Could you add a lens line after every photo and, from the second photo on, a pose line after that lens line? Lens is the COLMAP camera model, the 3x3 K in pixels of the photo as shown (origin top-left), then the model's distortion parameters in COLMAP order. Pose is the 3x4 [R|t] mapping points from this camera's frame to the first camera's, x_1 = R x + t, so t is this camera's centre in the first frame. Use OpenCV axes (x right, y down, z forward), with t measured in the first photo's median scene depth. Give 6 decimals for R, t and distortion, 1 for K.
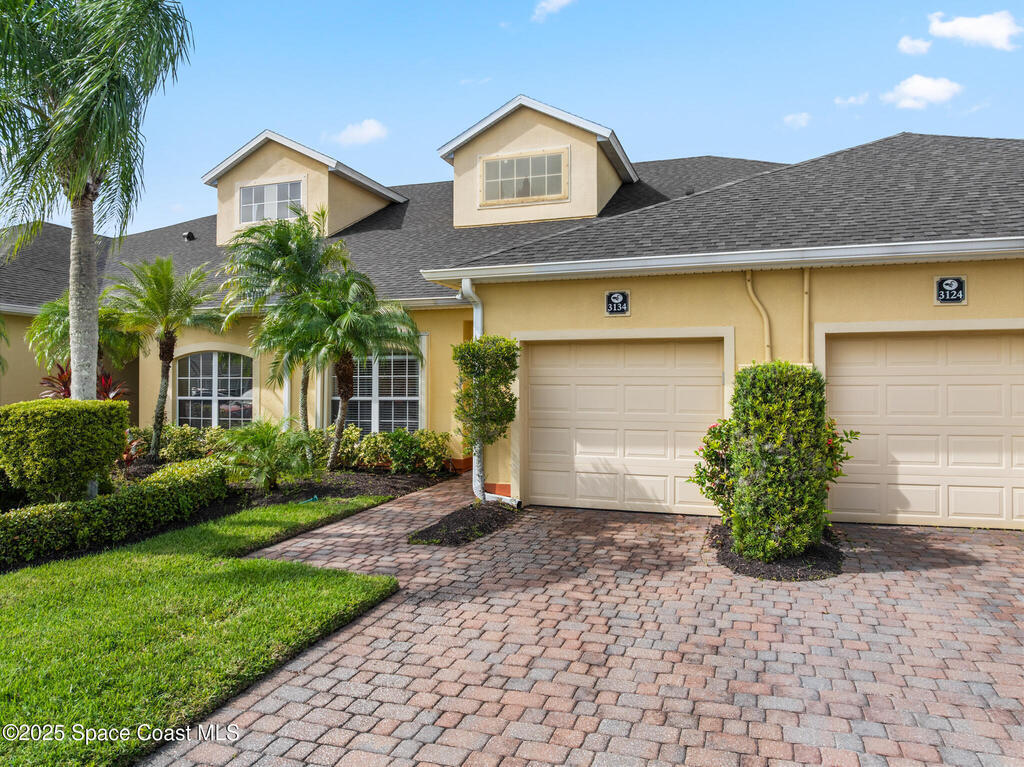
lens RADIAL K [[721.8, 0, 518.2], [0, 721.8, 377.3], [0, 0, 1]] dist [-0.043158, 0.007264]
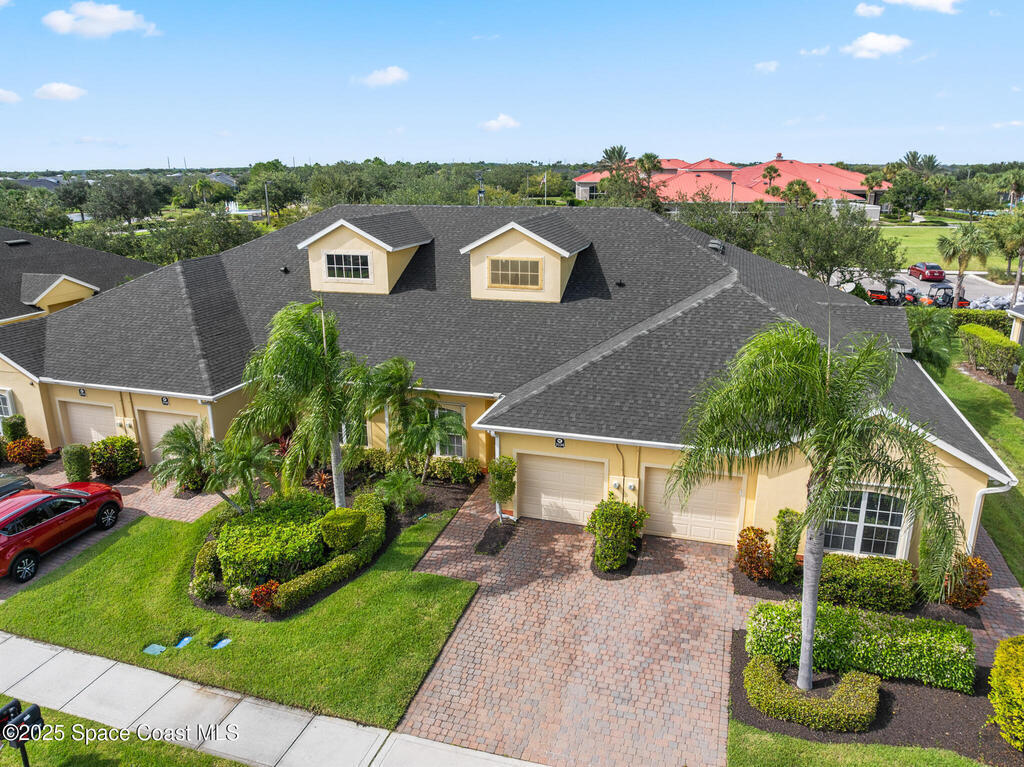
lens RADIAL K [[721.8, 0, 518.2], [0, 721.8, 377.3], [0, 0, 1]] dist [-0.043158, 0.007264]
pose [[0.999755, -0.011510, 0.018902, -0.033264], [0.005446, 0.955800, 0.293968, -0.947553], [-0.021450, -0.293793, 0.955628, -1.076925]]
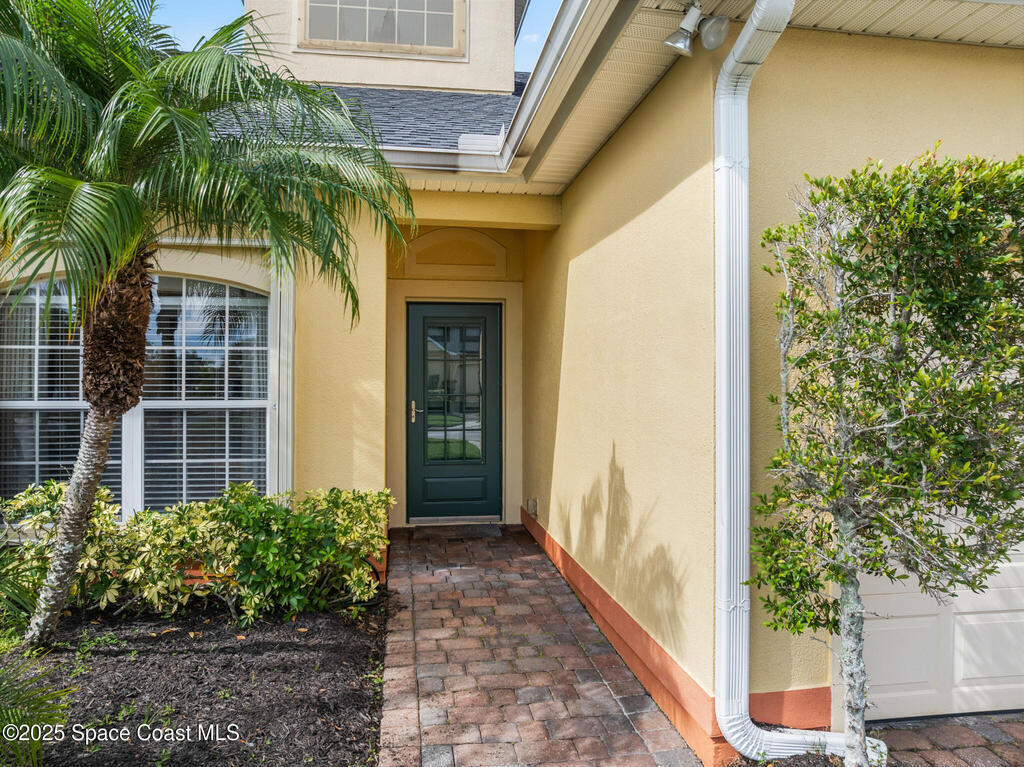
lens RADIAL K [[721.8, 0, 518.2], [0, 721.8, 377.3], [0, 0, 1]] dist [-0.043158, 0.007264]
pose [[0.889598, 0.005756, 0.456707, -0.273733], [-0.007506, 0.999970, 0.002018, 0.017708], [-0.456682, -0.005223, 0.889615, 0.813532]]
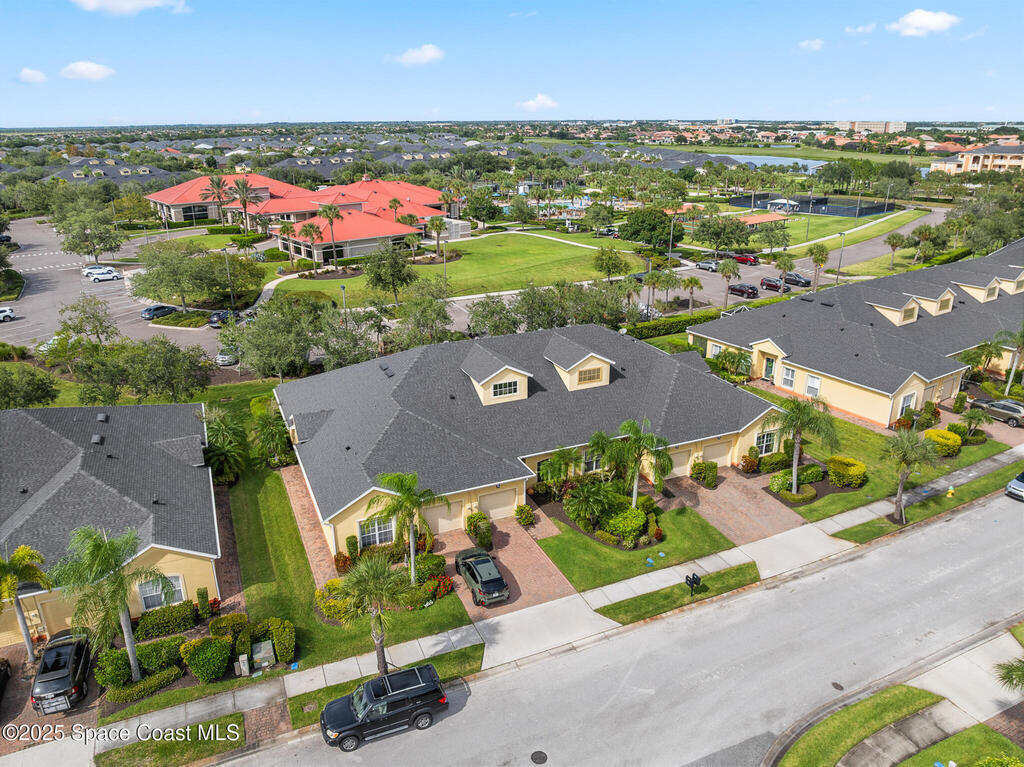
lens RADIAL K [[721.8, 0, 518.2], [0, 721.8, 377.3], [0, 0, 1]] dist [-0.043158, 0.007264]
pose [[0.737938, -0.231647, 0.633867, -4.179472], [-0.002486, 0.938305, 0.345799, -2.530088], [-0.674864, -0.256755, 0.691835, -1.905406]]
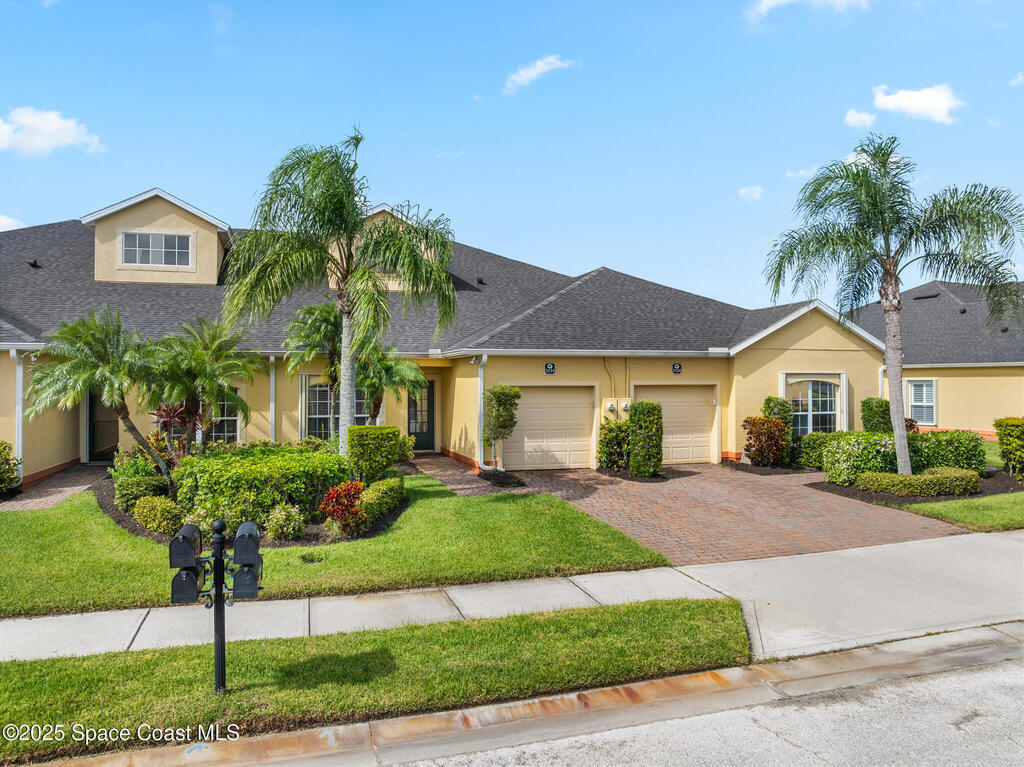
lens RADIAL K [[721.8, 0, 518.2], [0, 721.8, 377.3], [0, 0, 1]] dist [-0.043158, 0.007264]
pose [[0.806631, 0.003498, 0.591044, -1.136763], [-0.005120, 0.999986, 0.001069, -0.078429], [-0.591032, -0.003888, 0.806638, -0.603470]]
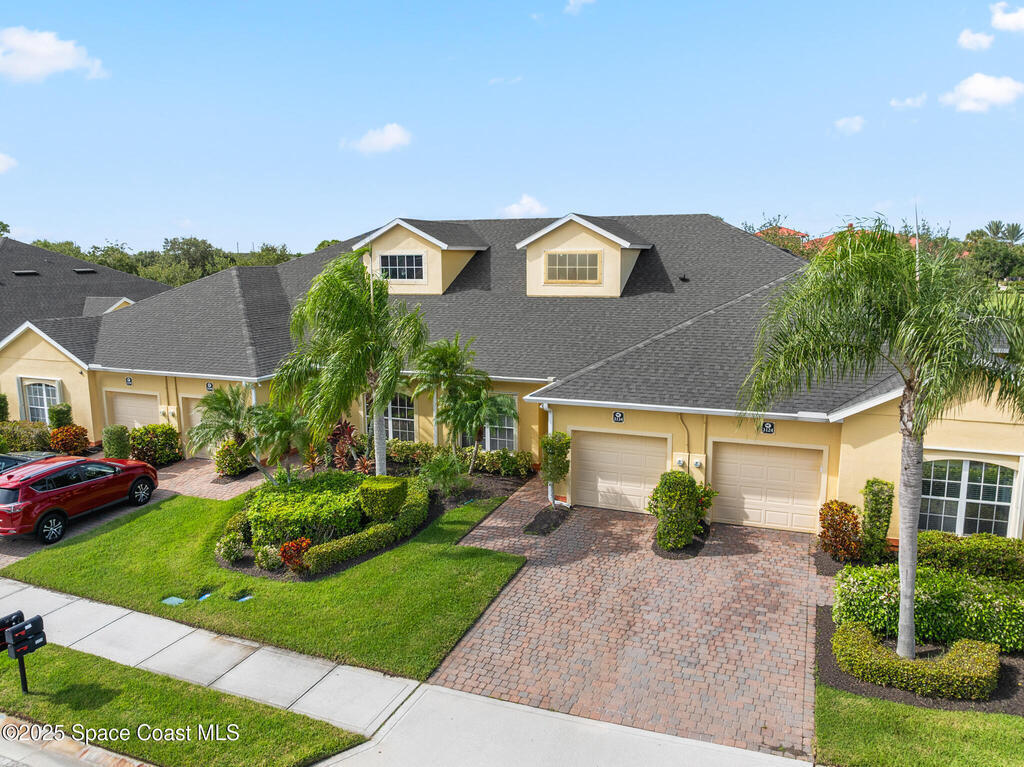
lens RADIAL K [[744.3, 0, 517.6], [0, 744.3, 374.4], [0, 0, 1]] dist [-0.039380, -0.000424]
pose [[0.998114, 0.003203, -0.061308, -0.021846], [0.007360, 0.985192, 0.171299, -0.584129], [0.060949, -0.171428, 0.983310, -1.089094]]
